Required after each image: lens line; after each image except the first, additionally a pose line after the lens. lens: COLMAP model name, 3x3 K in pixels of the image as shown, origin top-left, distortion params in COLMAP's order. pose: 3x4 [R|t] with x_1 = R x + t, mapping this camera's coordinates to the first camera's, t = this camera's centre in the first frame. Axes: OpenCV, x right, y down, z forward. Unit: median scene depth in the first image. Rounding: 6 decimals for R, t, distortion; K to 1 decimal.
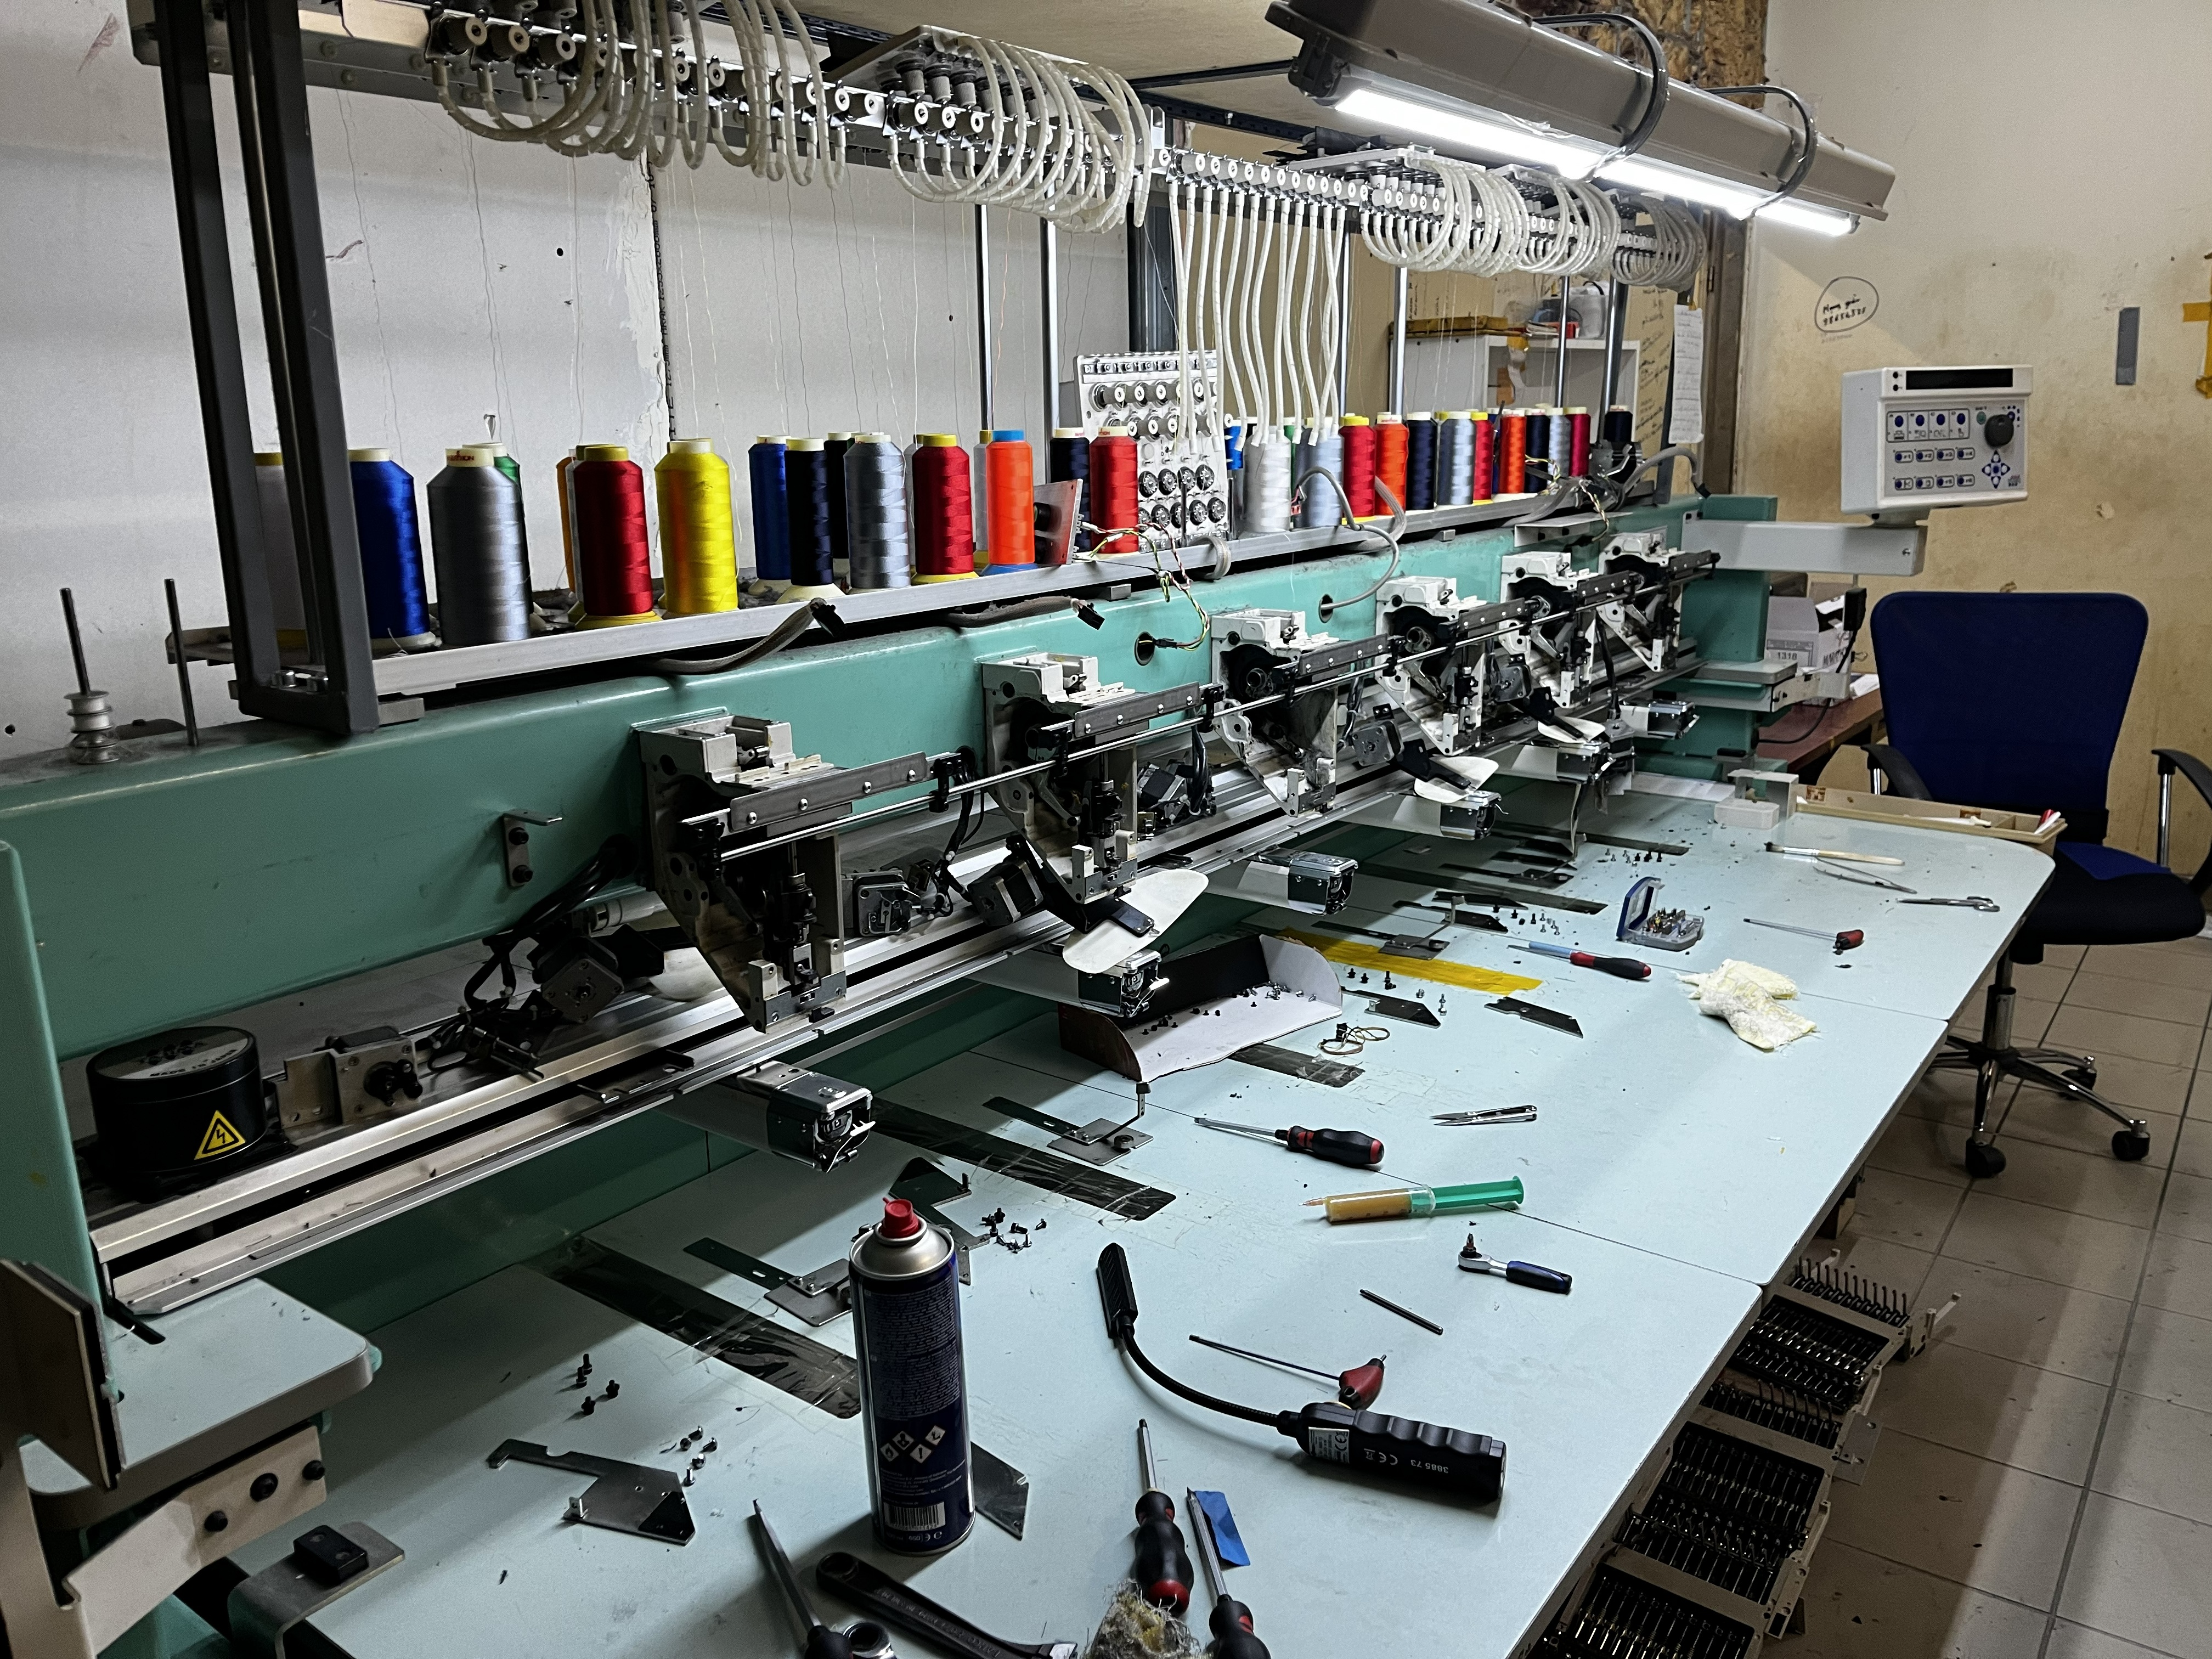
lens RADIAL K [[1668.1, 0, 1084.2], [0, 1668.1, 831.5], [0, 0, 1]] dist [0.064730, -0.090580]
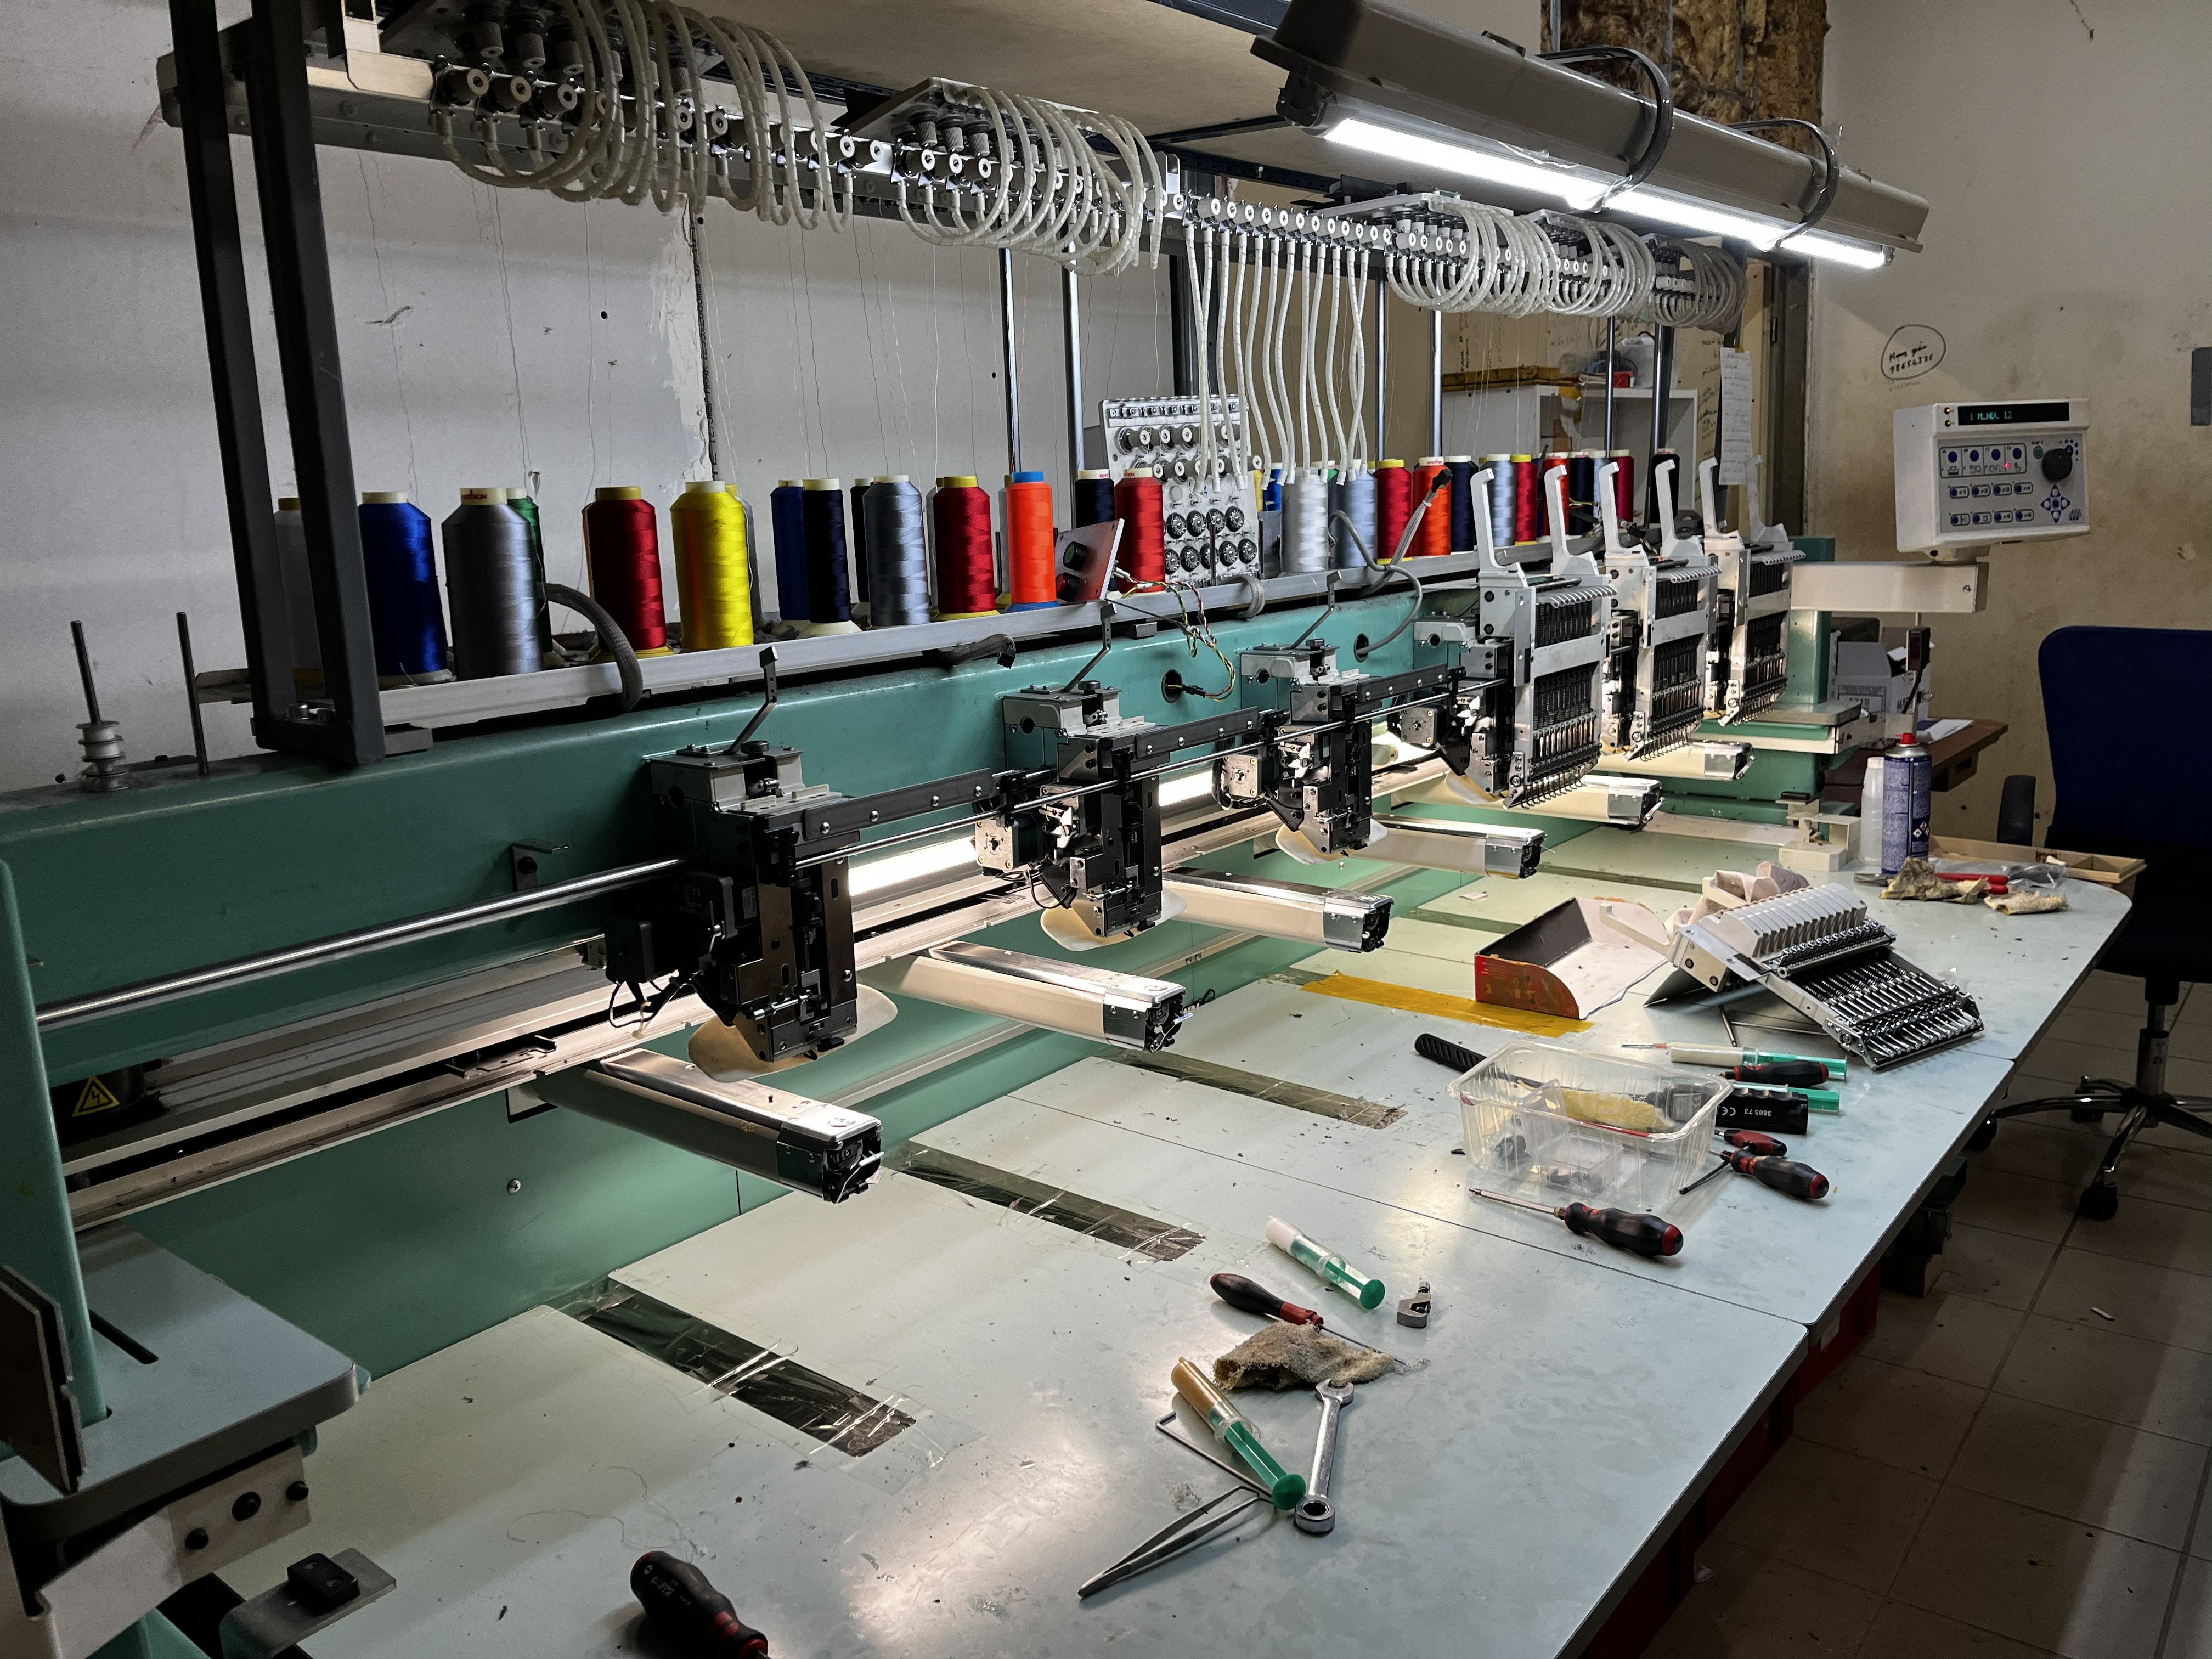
lens RADIAL K [[1668.1, 0, 1100.2], [0, 1668.1, 817.6], [0, 0, 1]] dist [0.064730, -0.090580]
pose [[0.999057, -0.012543, -0.041577, 0.032481], [0.010474, 0.998714, -0.049599, 0.017783], [0.042146, 0.049116, 0.997903, 0.002122]]
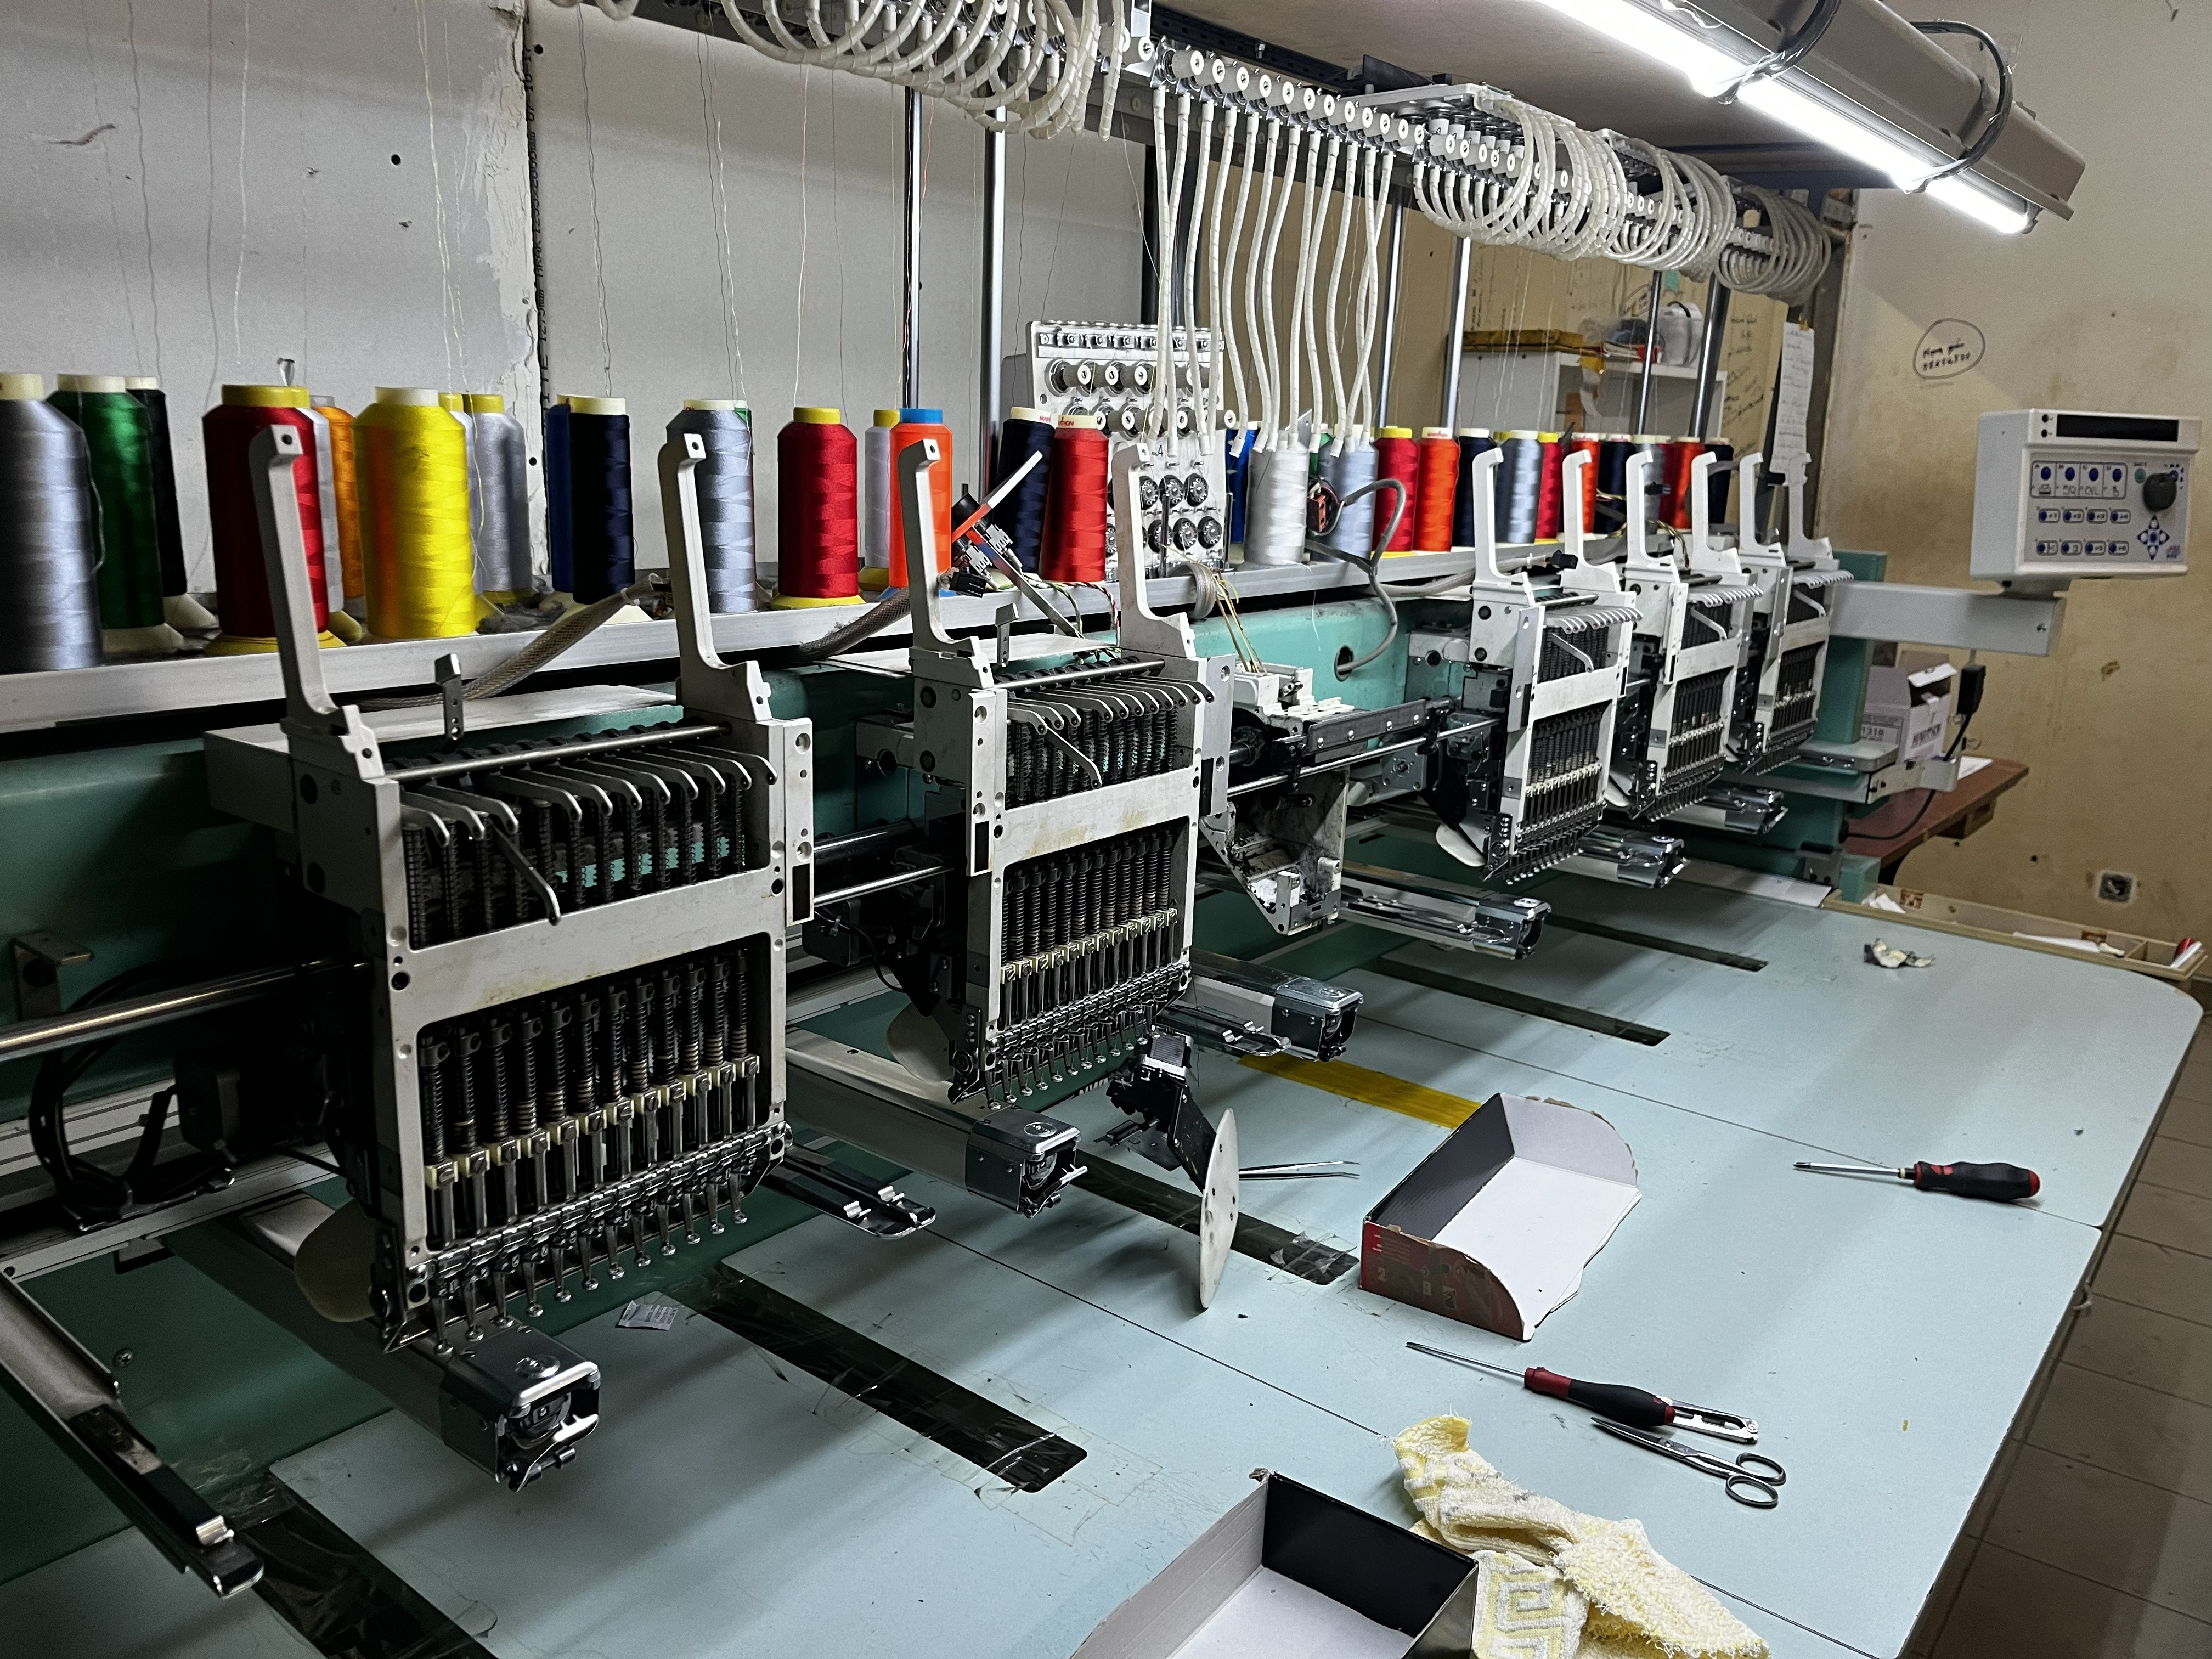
lens RADIAL K [[1668.1, 0, 1099.6], [0, 1668.1, 836.3], [0, 0, 1]] dist [0.064730, -0.090580]
pose [[0.998290, 0.057249, -0.011781, 0.047897], [-0.057330, 0.998333, -0.006696, -0.044160], [0.011378, 0.007360, 0.999908, 0.228926]]
